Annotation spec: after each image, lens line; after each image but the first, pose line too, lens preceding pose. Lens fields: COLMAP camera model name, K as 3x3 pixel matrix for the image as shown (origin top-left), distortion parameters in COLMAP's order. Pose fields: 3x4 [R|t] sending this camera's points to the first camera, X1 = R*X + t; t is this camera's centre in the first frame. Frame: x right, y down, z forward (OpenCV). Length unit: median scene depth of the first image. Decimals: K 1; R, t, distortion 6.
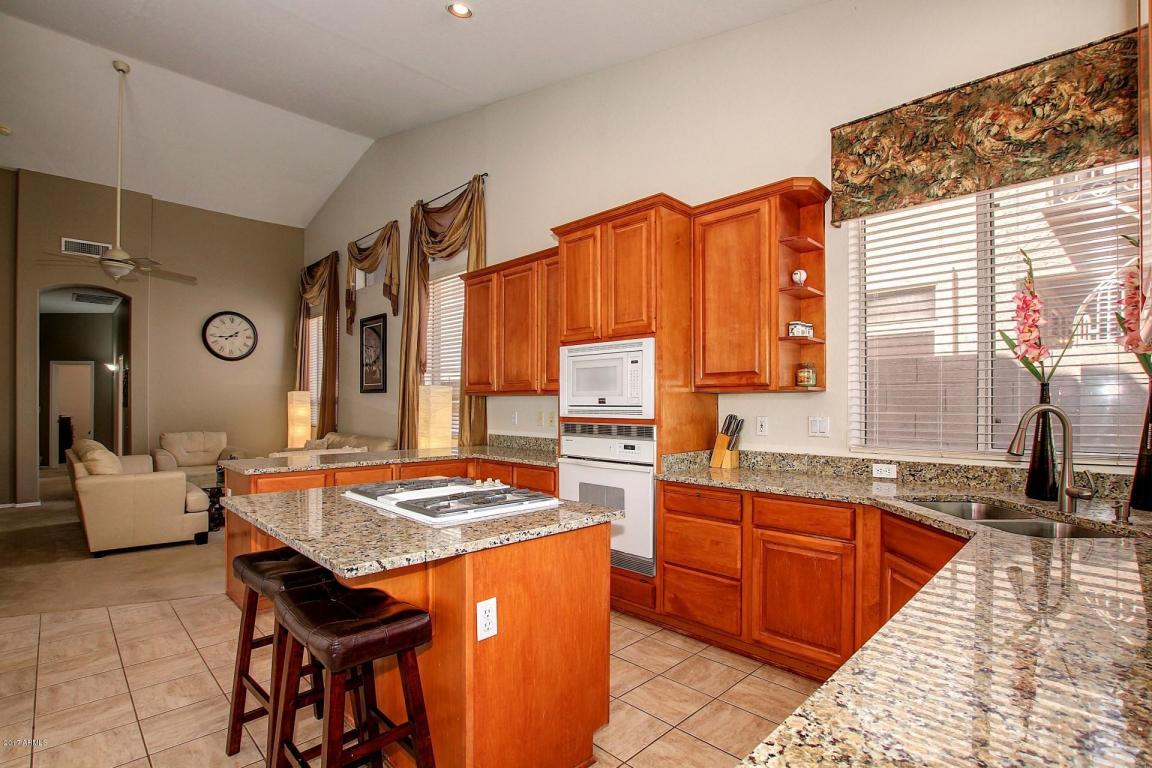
lens RADIAL K [[537.0, 0, 579.7], [0, 537.0, 394.8], [0, 0, 1]] dist [-0.026384, 0.001363]
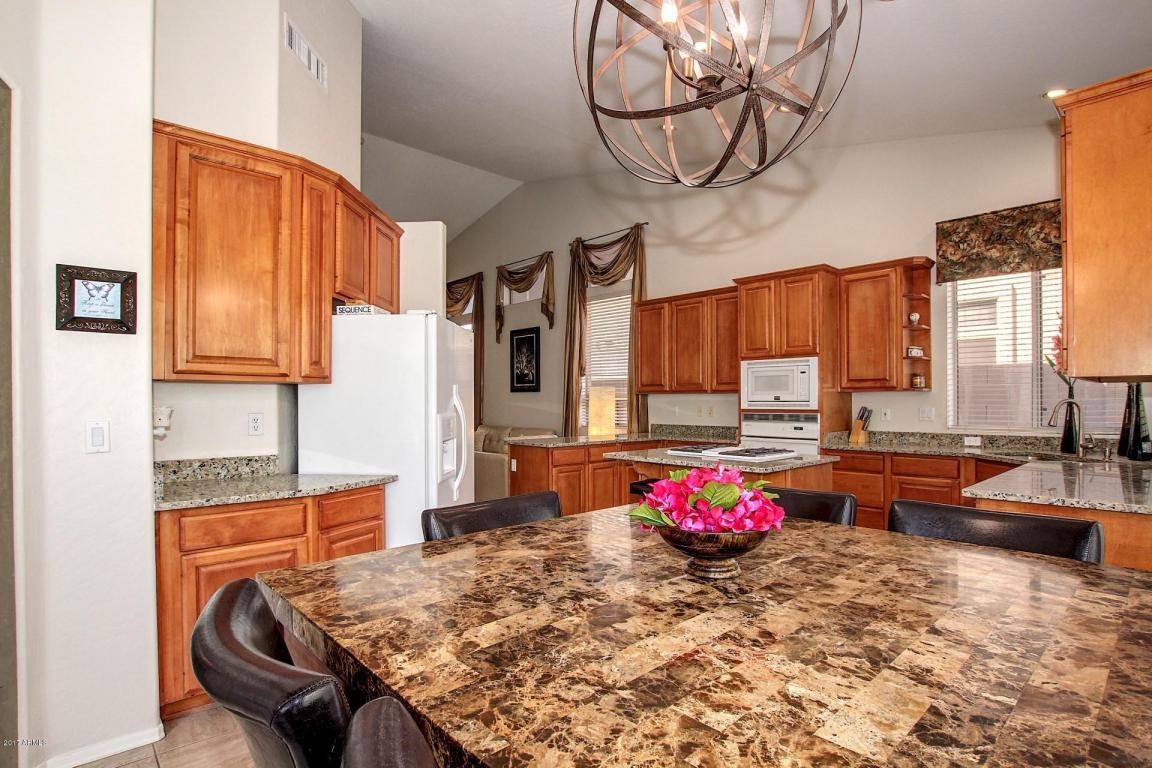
lens RADIAL K [[562.1, 0, 589.6], [0, 562.1, 391.3], [0, 0, 1]] dist [-0.023496, 0.000053]
pose [[0.999479, -0.004640, -0.031940, -0.461089], [0.004669, 0.999989, 0.000828, -0.011380], [0.031935, -0.000977, 0.999489, -0.621222]]
